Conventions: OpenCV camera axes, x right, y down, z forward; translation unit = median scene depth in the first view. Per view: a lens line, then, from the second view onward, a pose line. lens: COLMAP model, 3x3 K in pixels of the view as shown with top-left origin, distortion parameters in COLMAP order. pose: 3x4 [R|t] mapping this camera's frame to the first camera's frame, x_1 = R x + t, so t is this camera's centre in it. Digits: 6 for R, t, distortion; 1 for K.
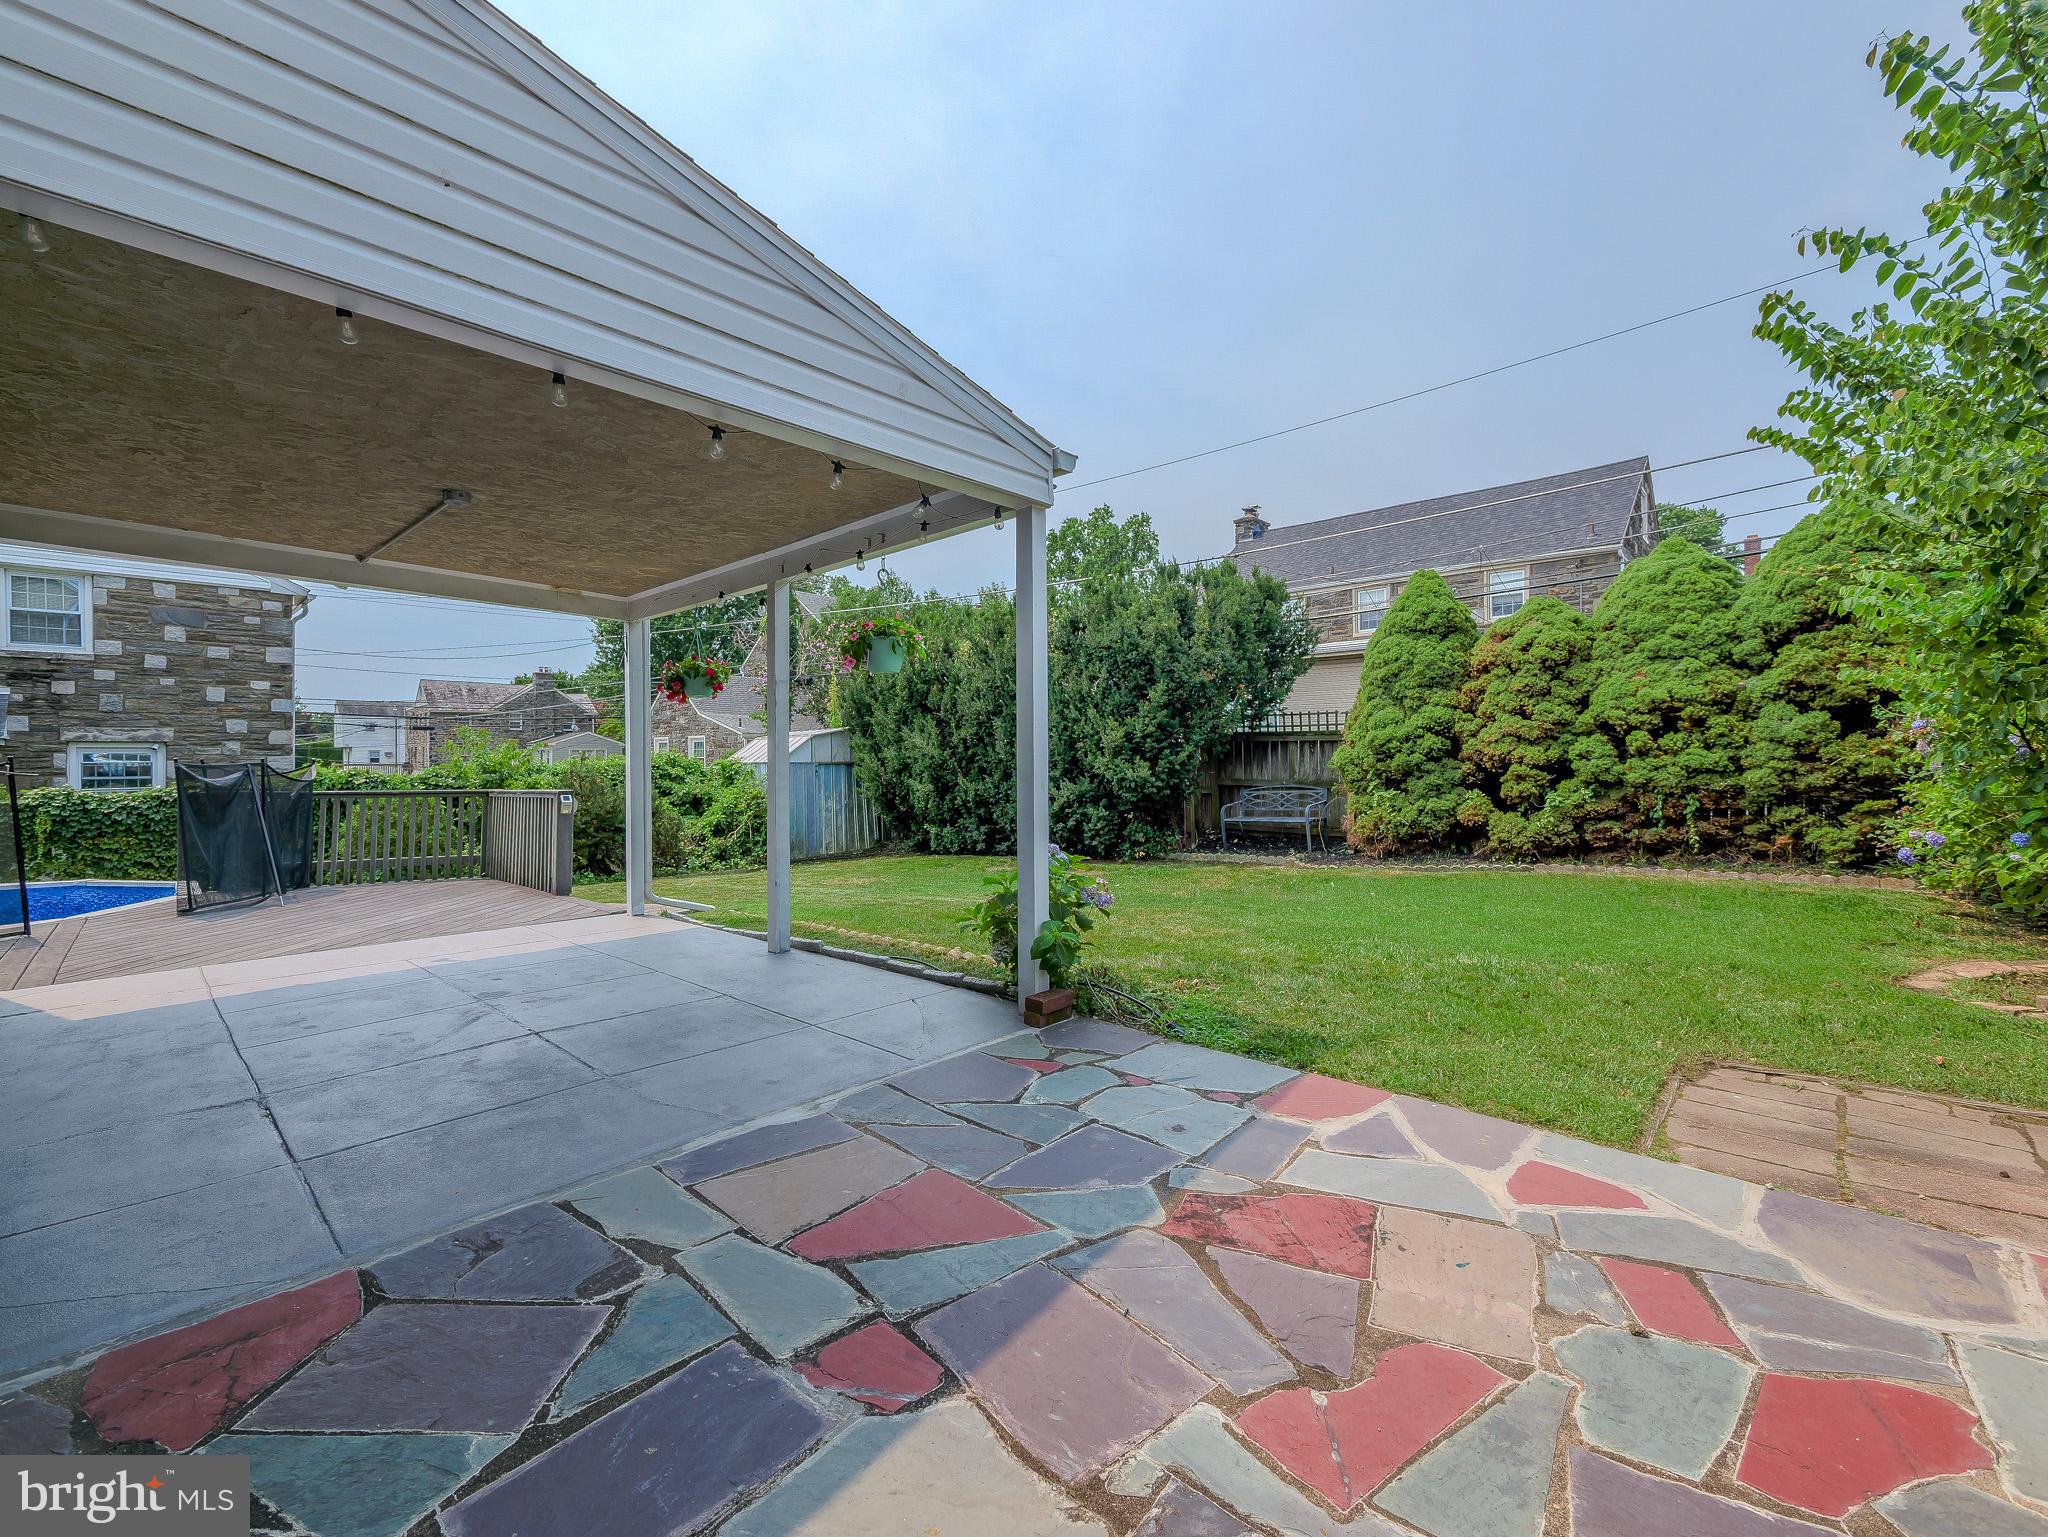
lens RADIAL K [[859.3, 0, 1023.3], [0, 859.3, 762.5], [0, 0, 1]] dist [-0.008816, 0.001377]
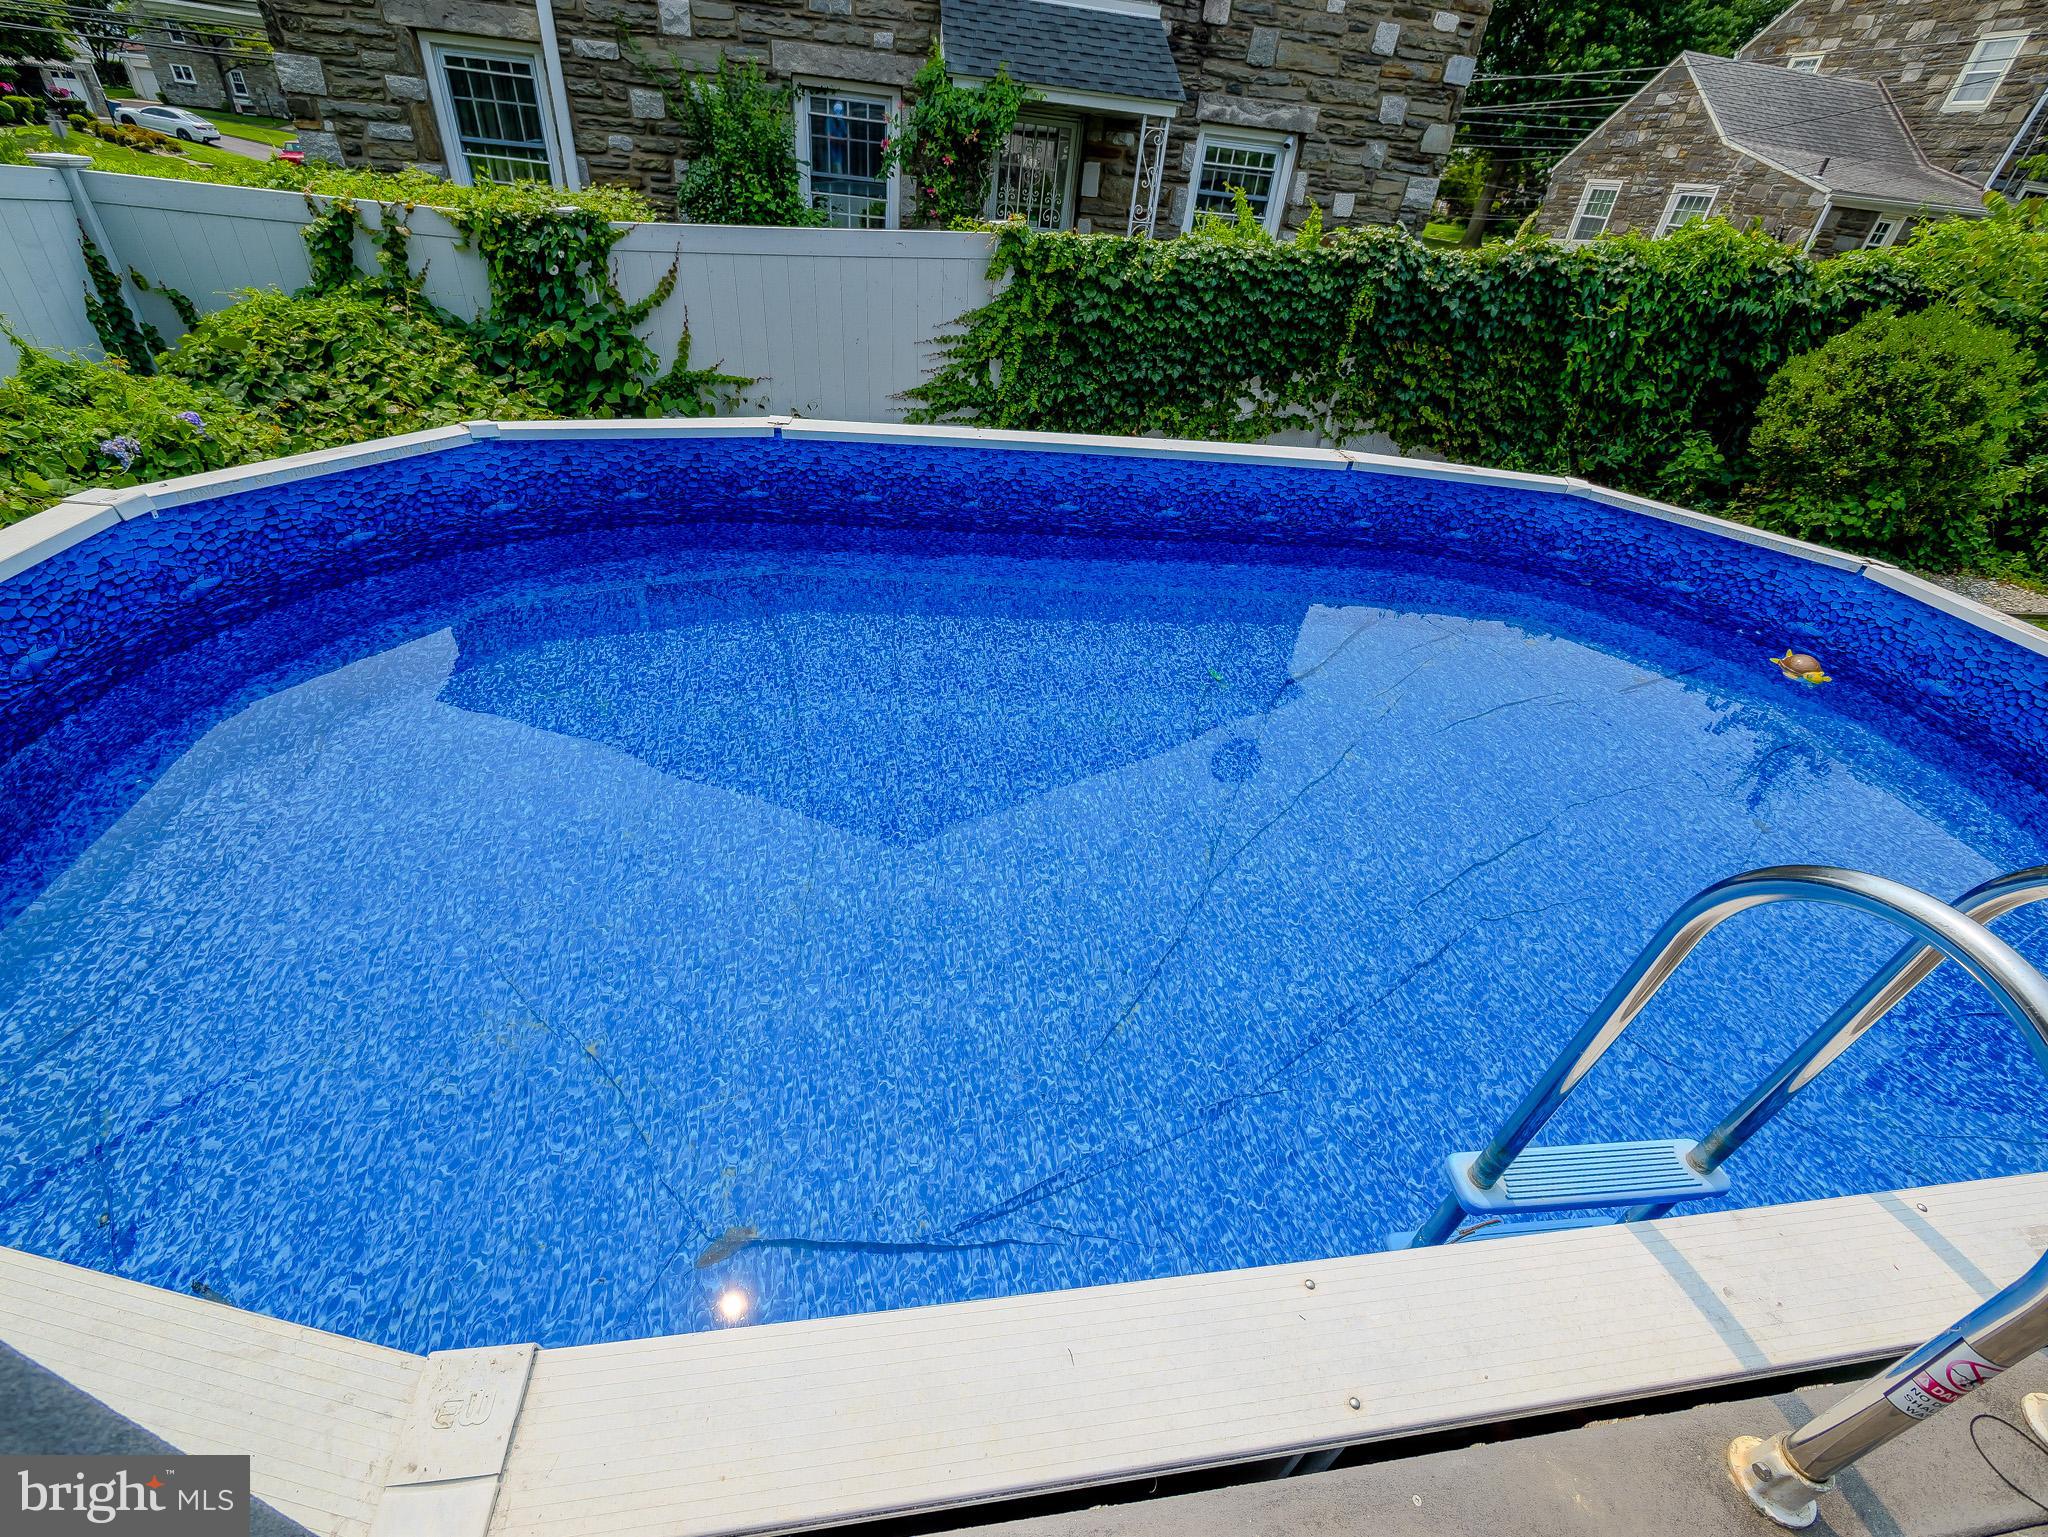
lens RADIAL K [[859.3, 0, 1034.3], [0, 859.3, 766.7], [0, 0, 1]] dist [-0.008816, 0.001377]
pose [[0.783122, 0.419184, -0.459353, -1.213188], [-0.100229, 0.814089, 0.572025, 0.027572], [0.613738, -0.401925, 0.679545, 0.478097]]
